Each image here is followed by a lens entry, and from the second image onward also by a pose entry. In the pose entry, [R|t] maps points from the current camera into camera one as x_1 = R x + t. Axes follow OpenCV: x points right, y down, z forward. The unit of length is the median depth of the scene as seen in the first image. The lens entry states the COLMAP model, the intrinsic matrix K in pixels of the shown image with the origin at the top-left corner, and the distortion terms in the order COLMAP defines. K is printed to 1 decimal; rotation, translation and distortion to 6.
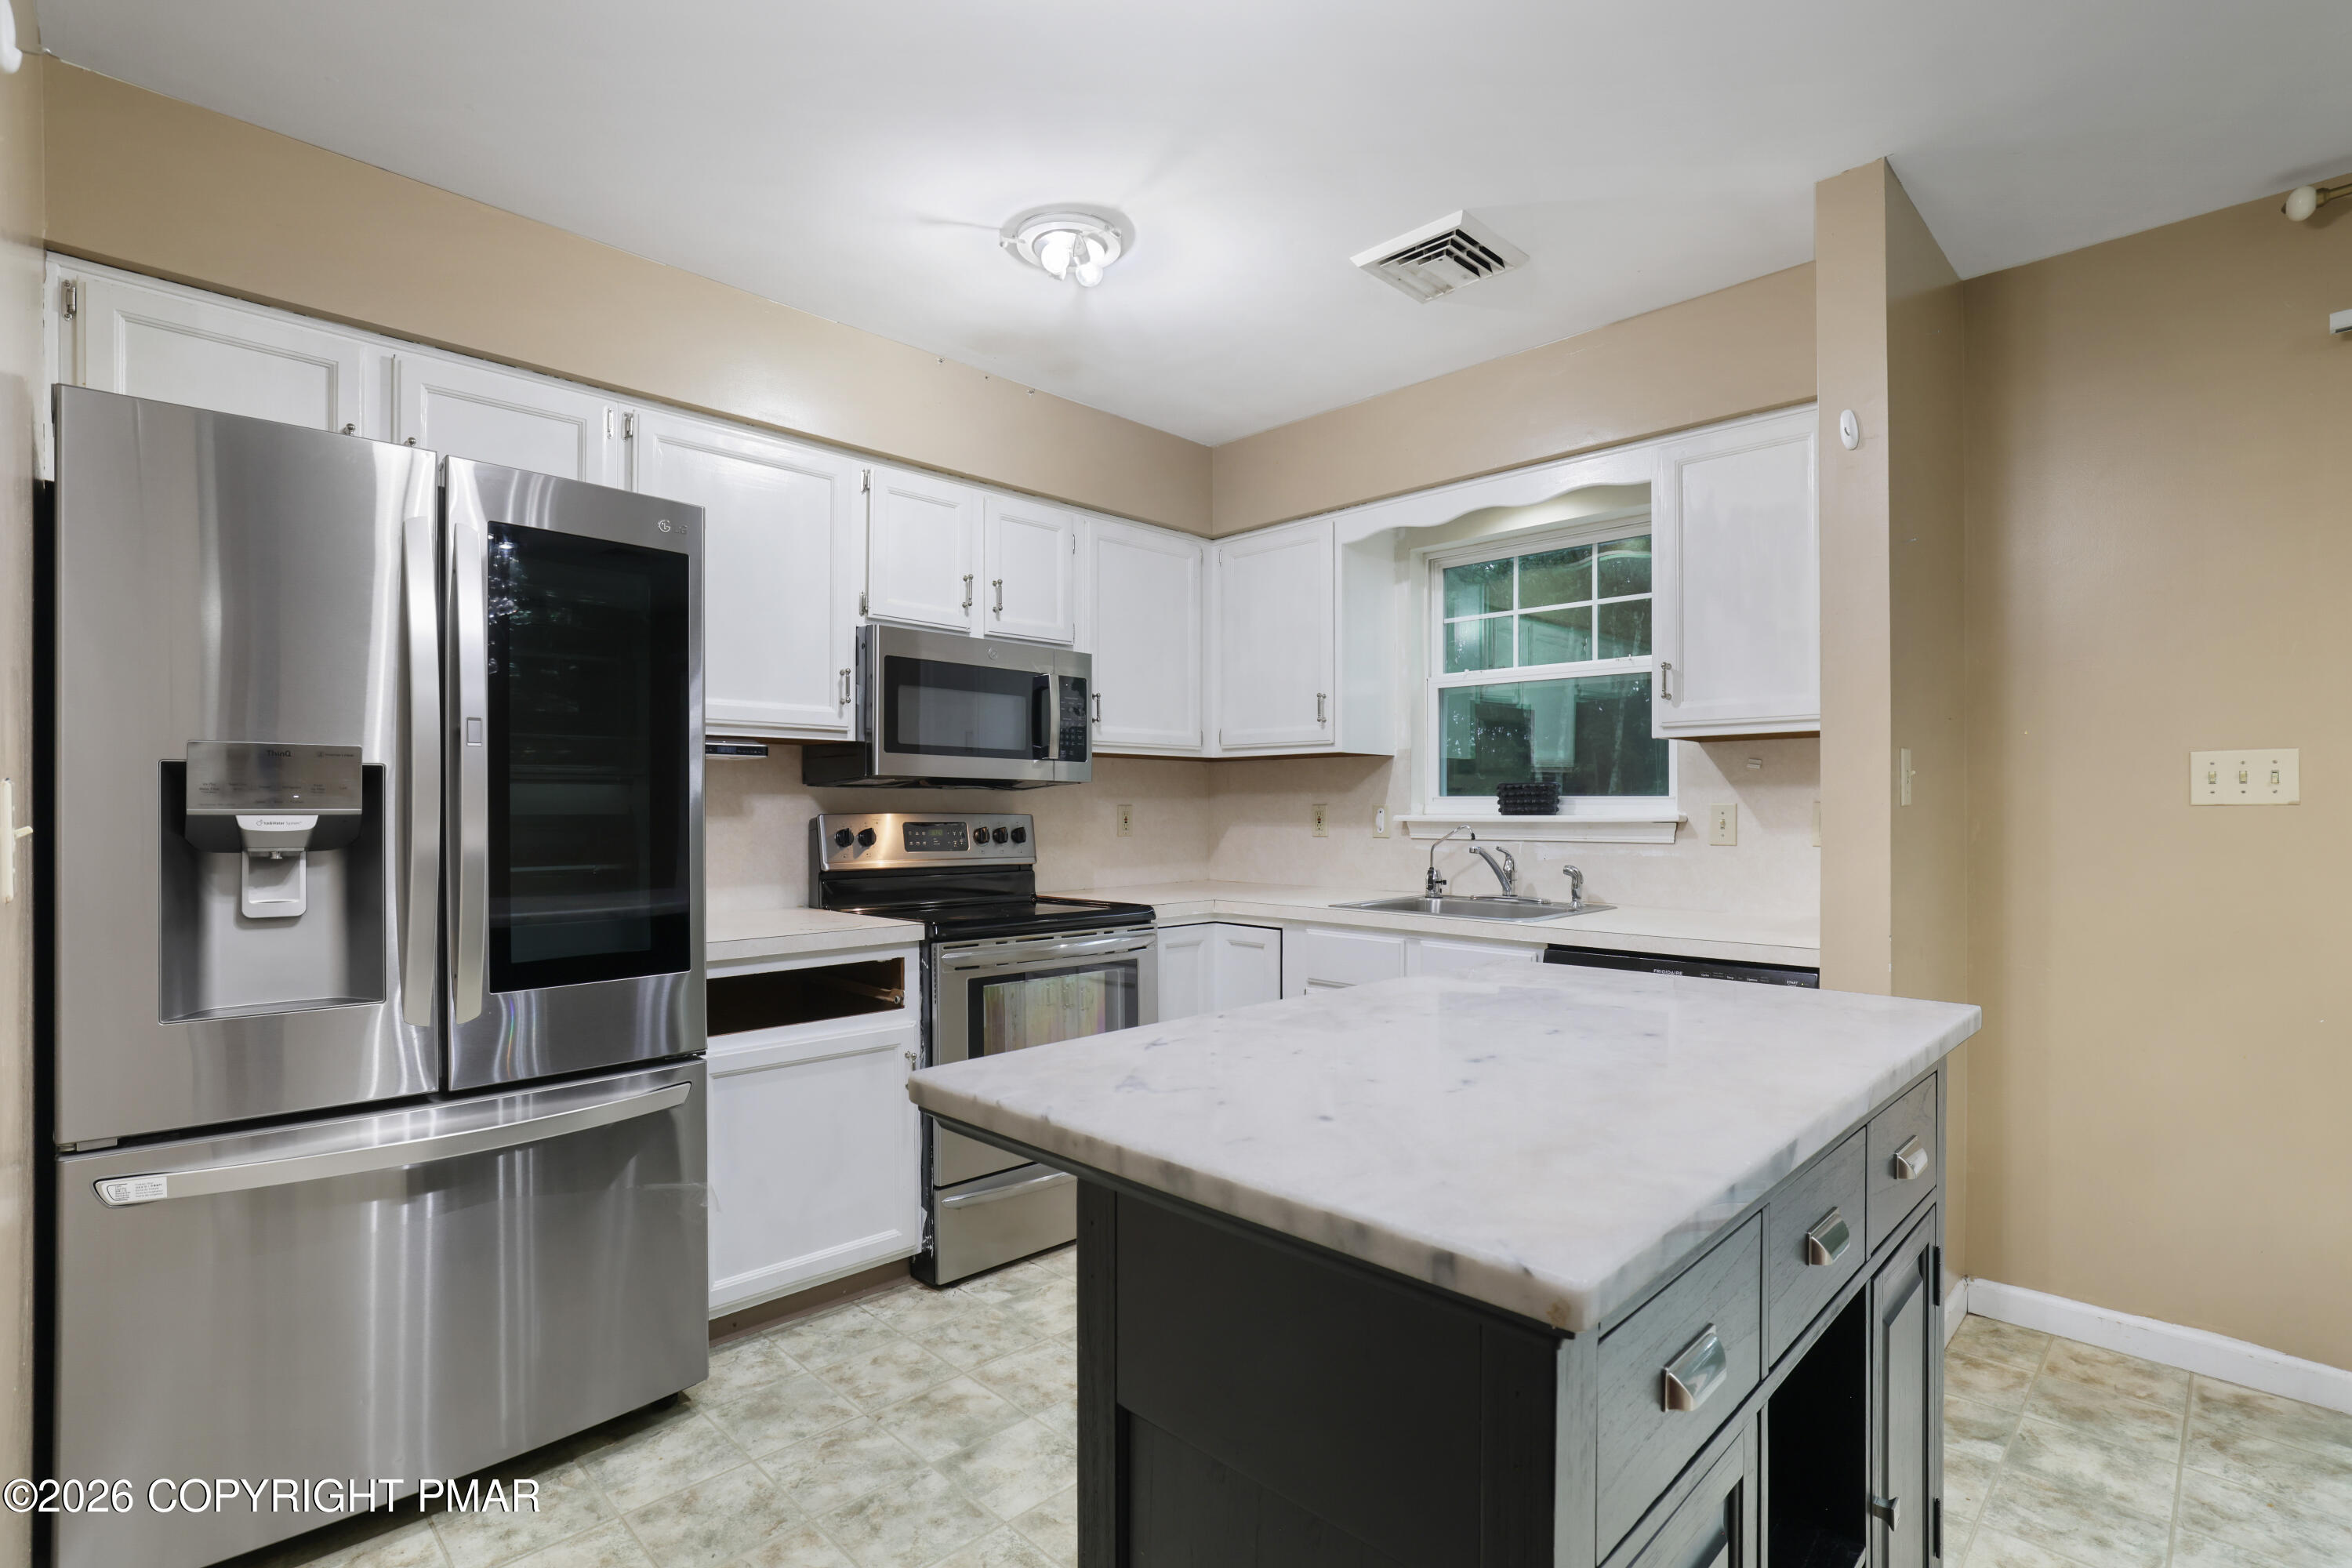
lens RADIAL K [[1121.5, 0, 1155.8], [0, 1121.5, 801.5], [0, 0, 1]] dist [-0.020548, 0.005117]
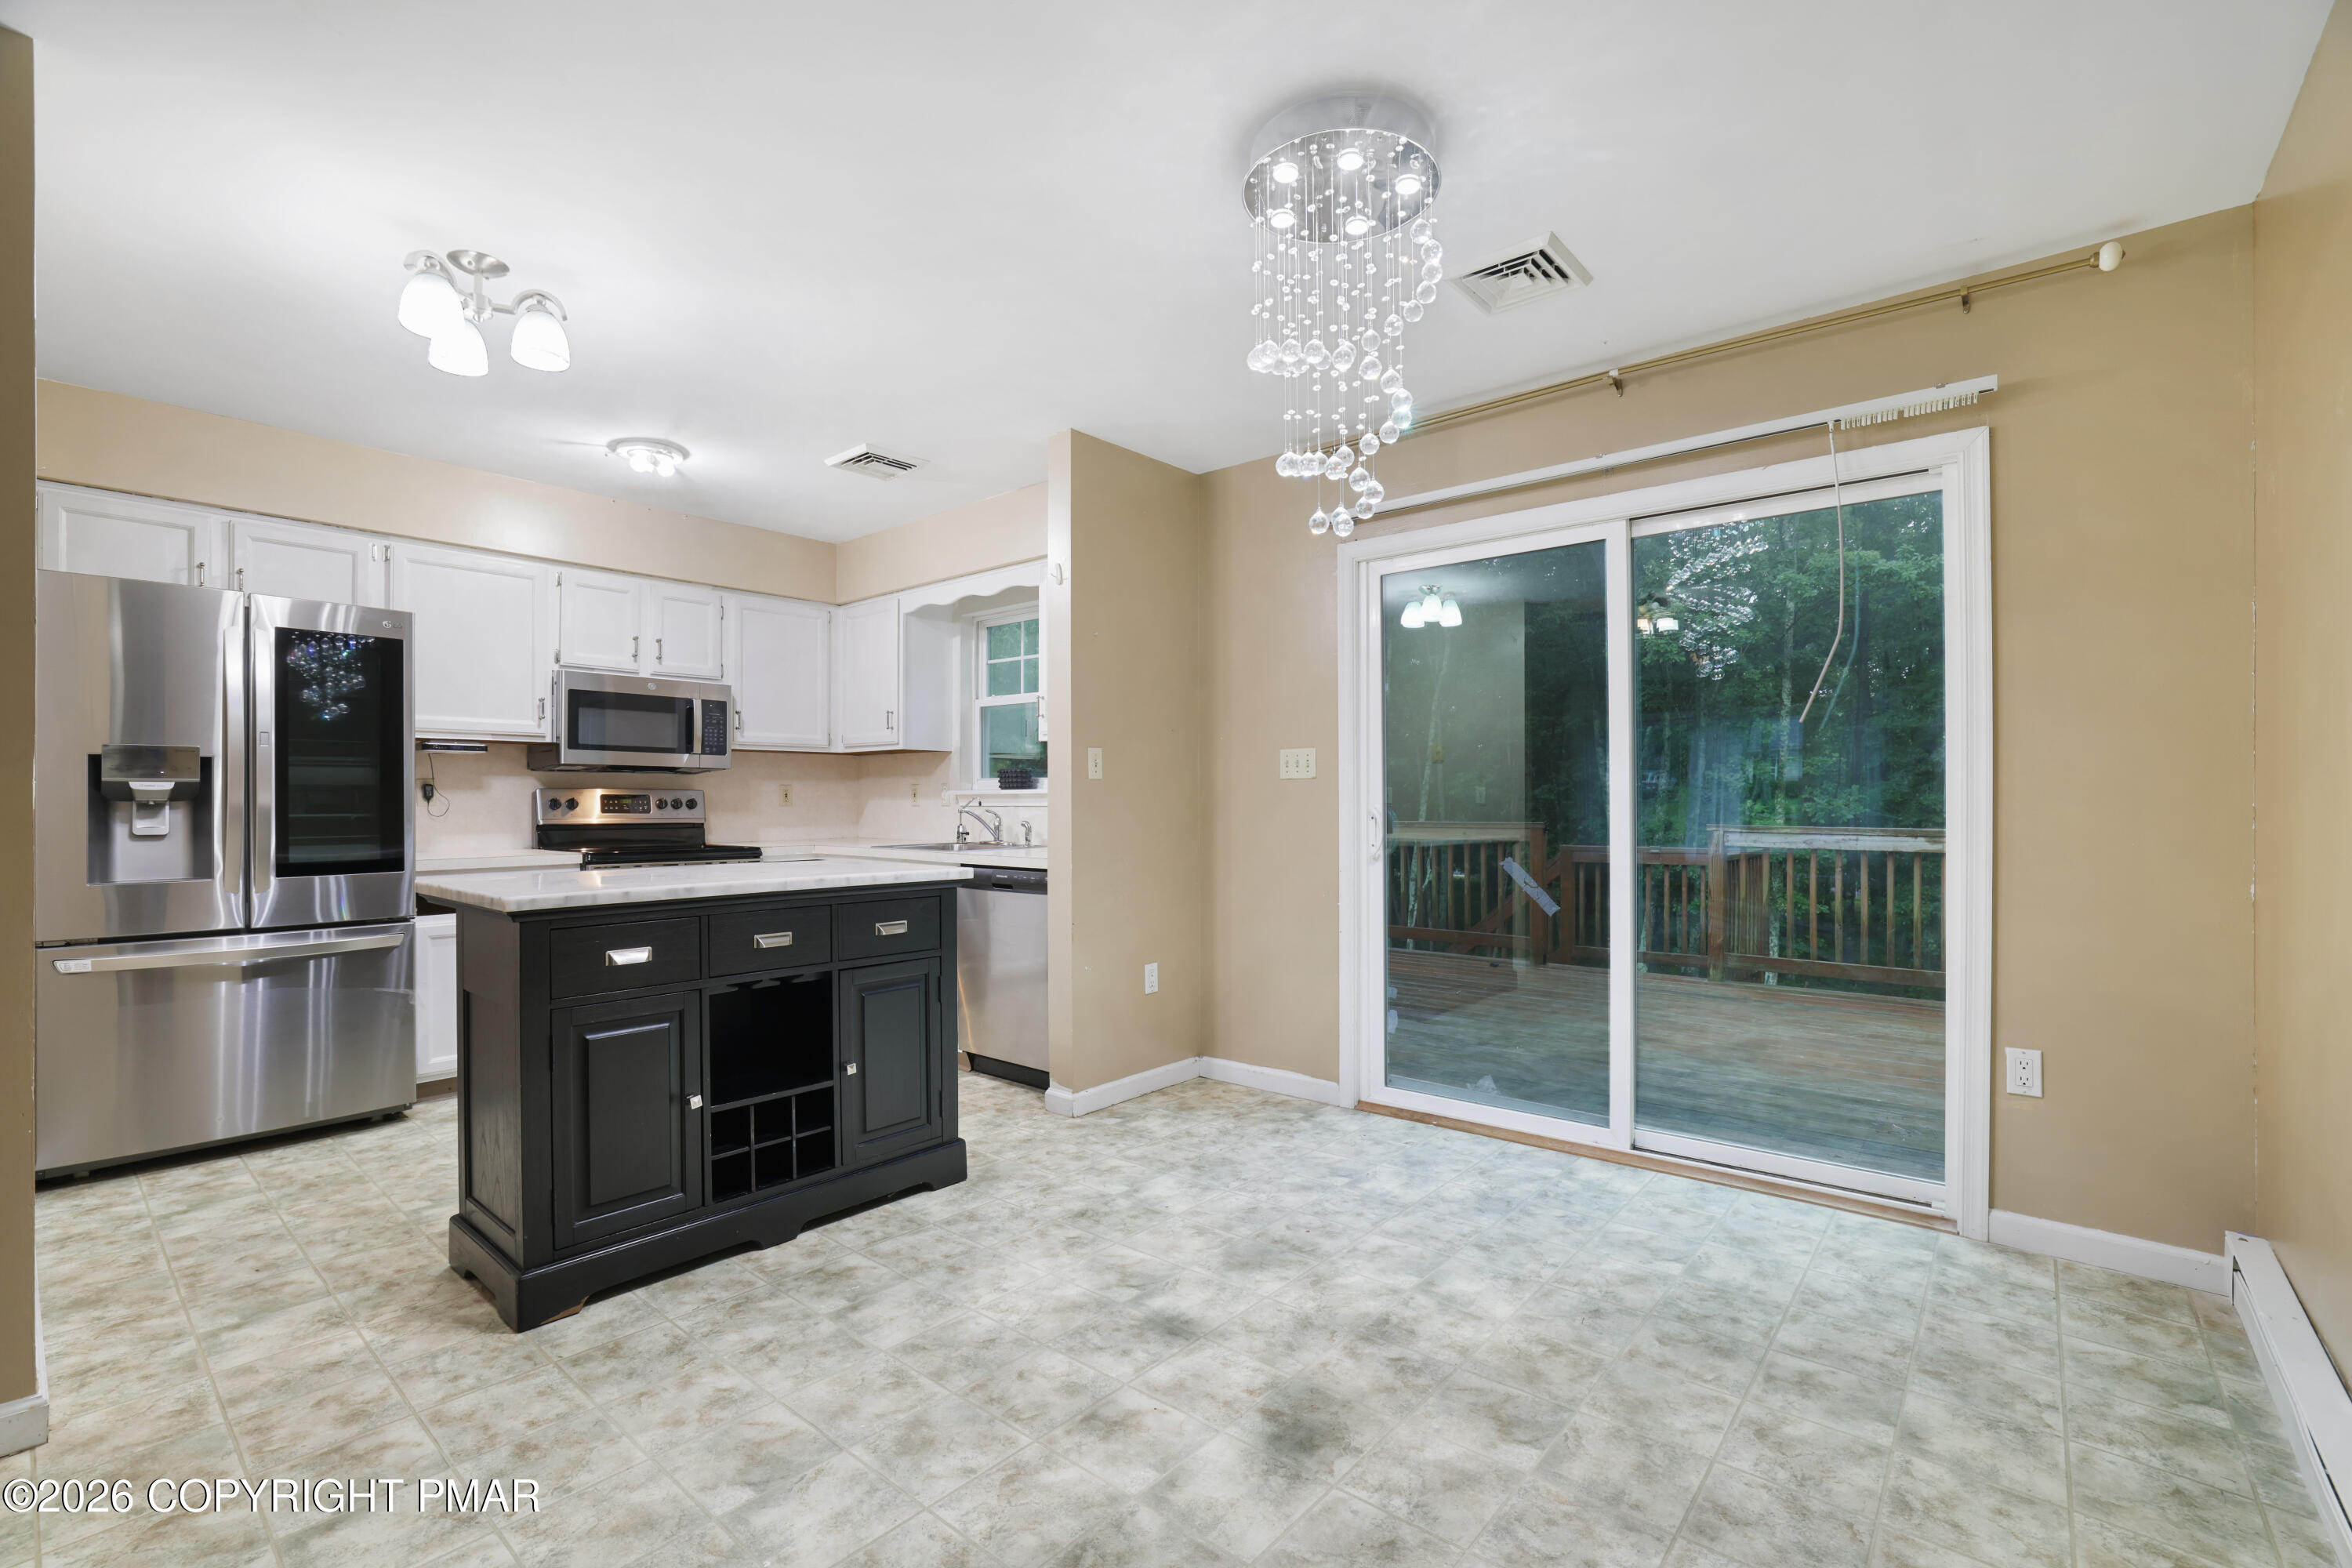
lens RADIAL K [[1041.2, 0, 1164.0], [0, 1041.2, 799.8], [0, 0, 1]] dist [-0.039193, 0.013087]
pose [[0.996871, -0.001453, 0.079036, 0.484113], [0.000910, 0.999976, 0.006897, 0.018737], [-0.079044, -0.006804, 0.996848, -0.528891]]
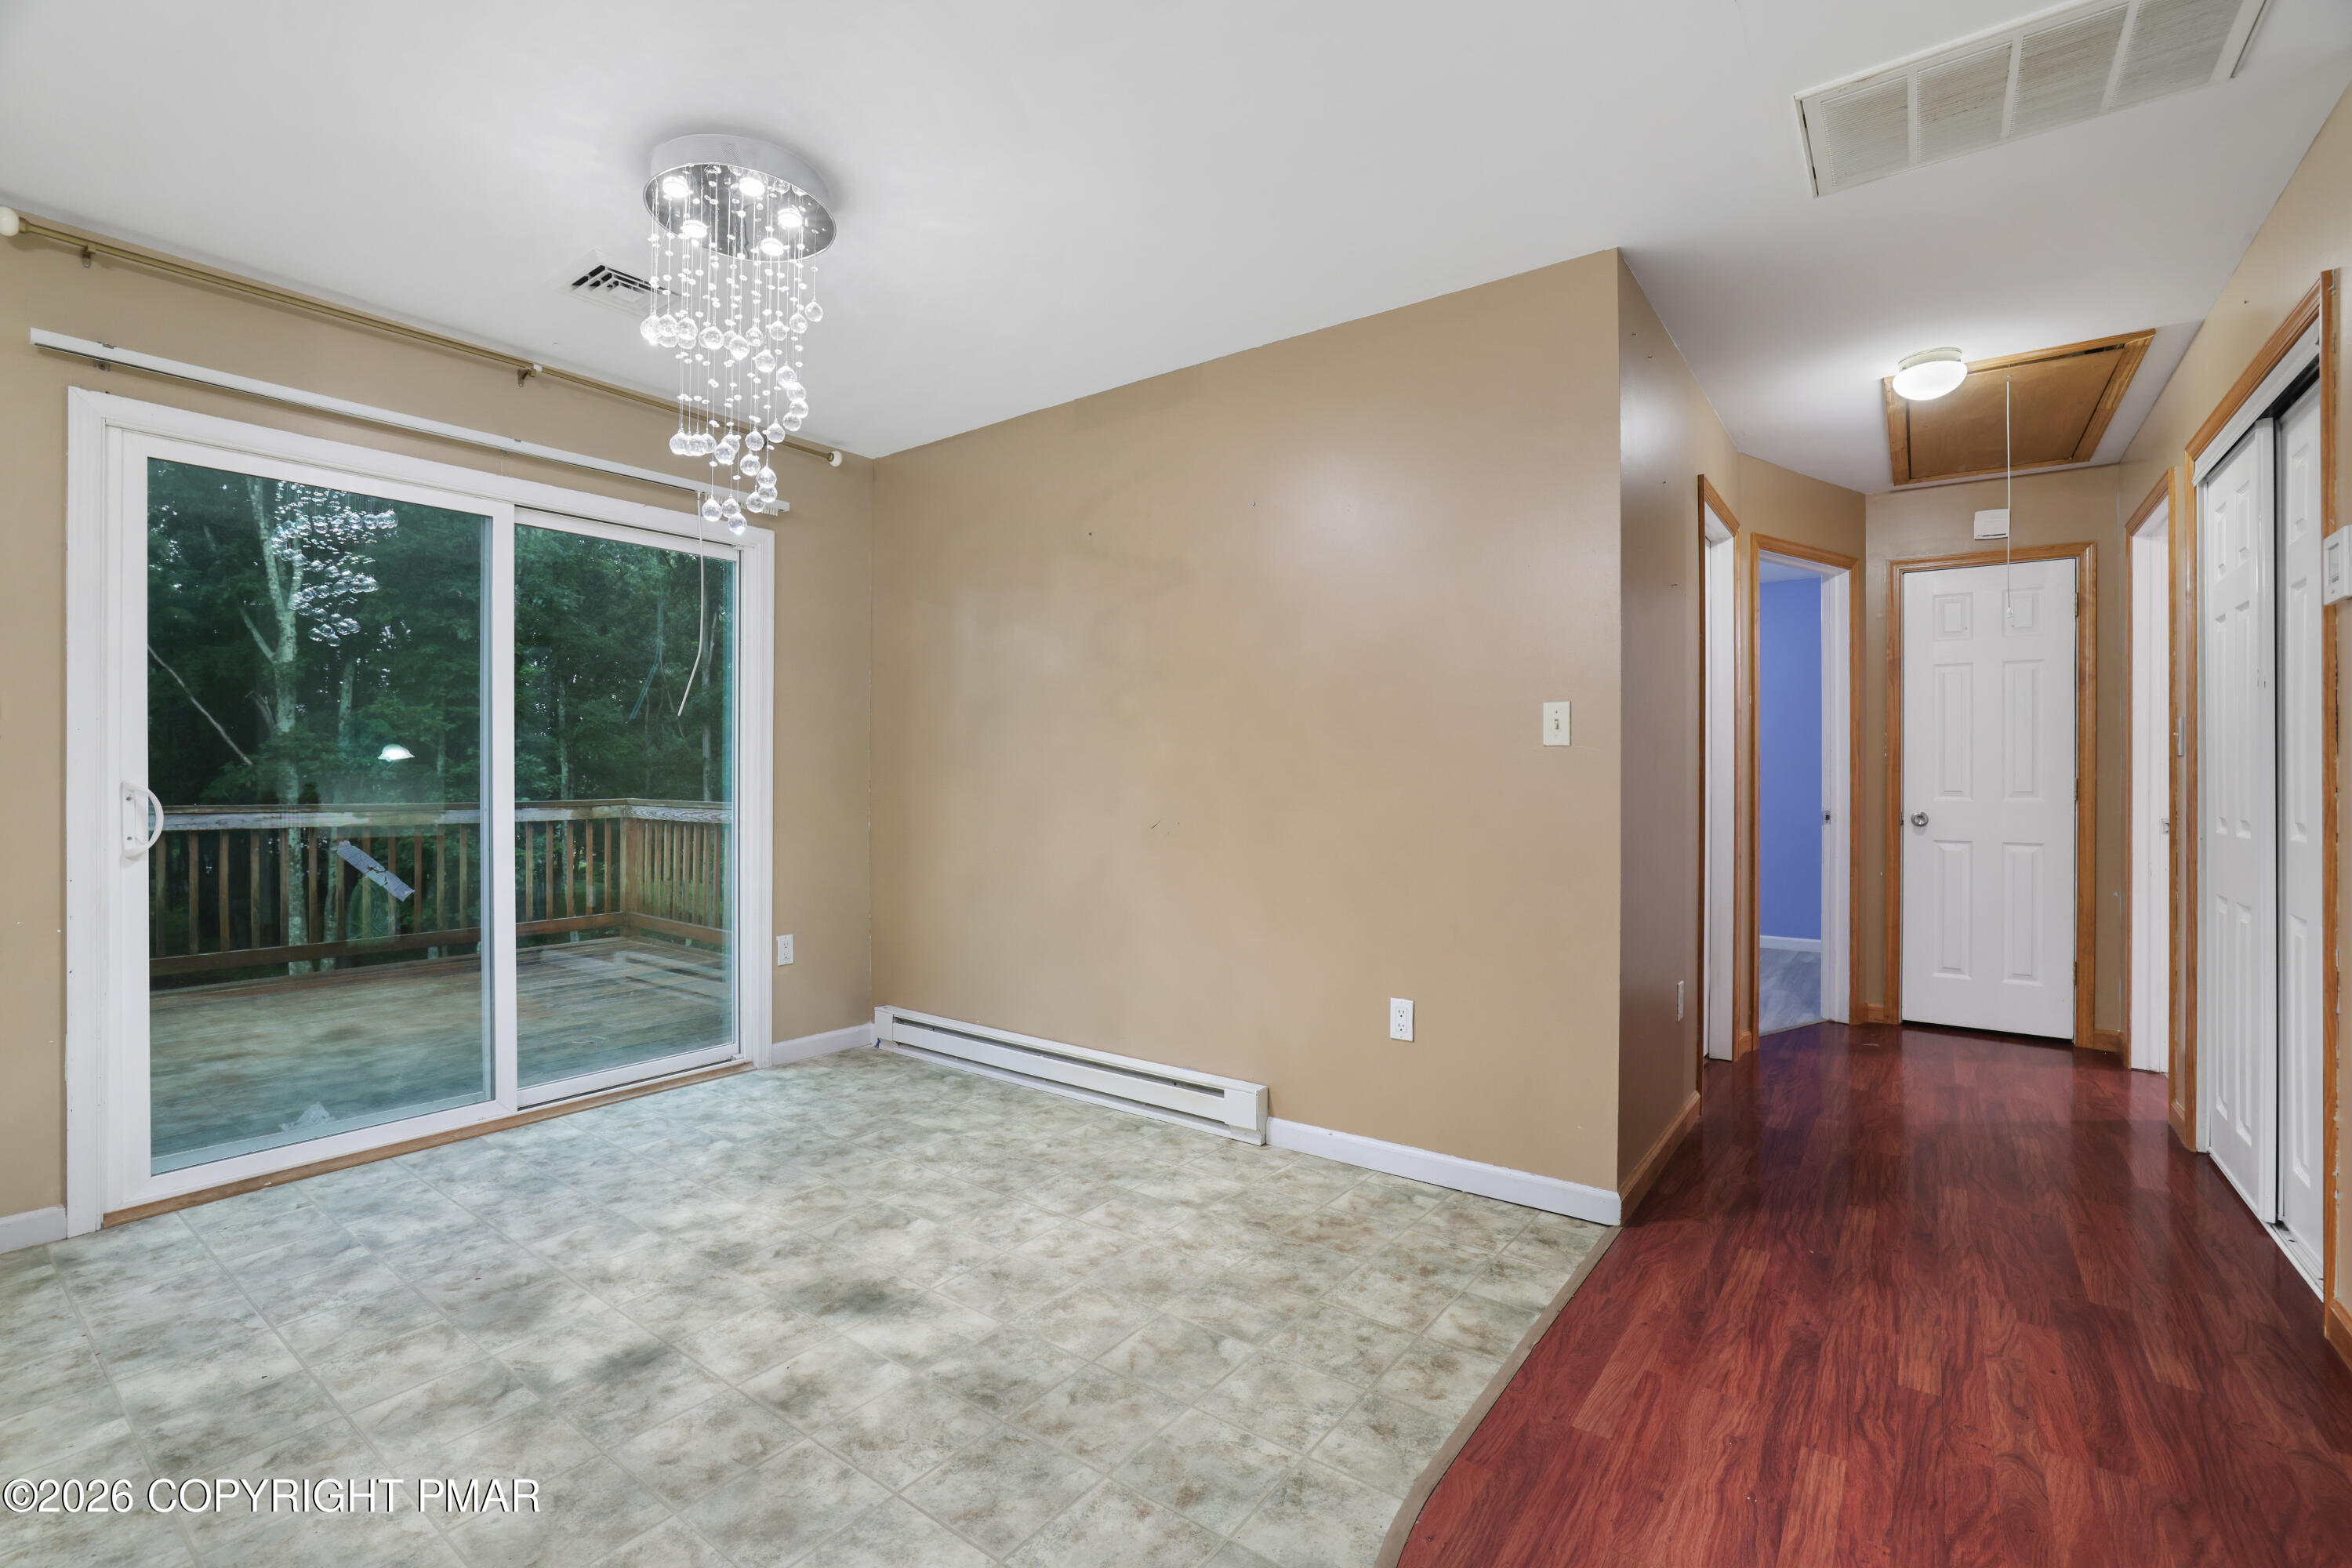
lens RADIAL K [[1041.2, 0, 1176.5], [0, 1041.2, 777.2], [0, 0, 1]] dist [-0.039193, 0.013087]
pose [[-0.154201, 0.002933, 0.988035, -0.145787], [-0.005876, 0.999975, -0.003886, 0.029080], [-0.988022, -0.006405, -0.154180, -0.038193]]
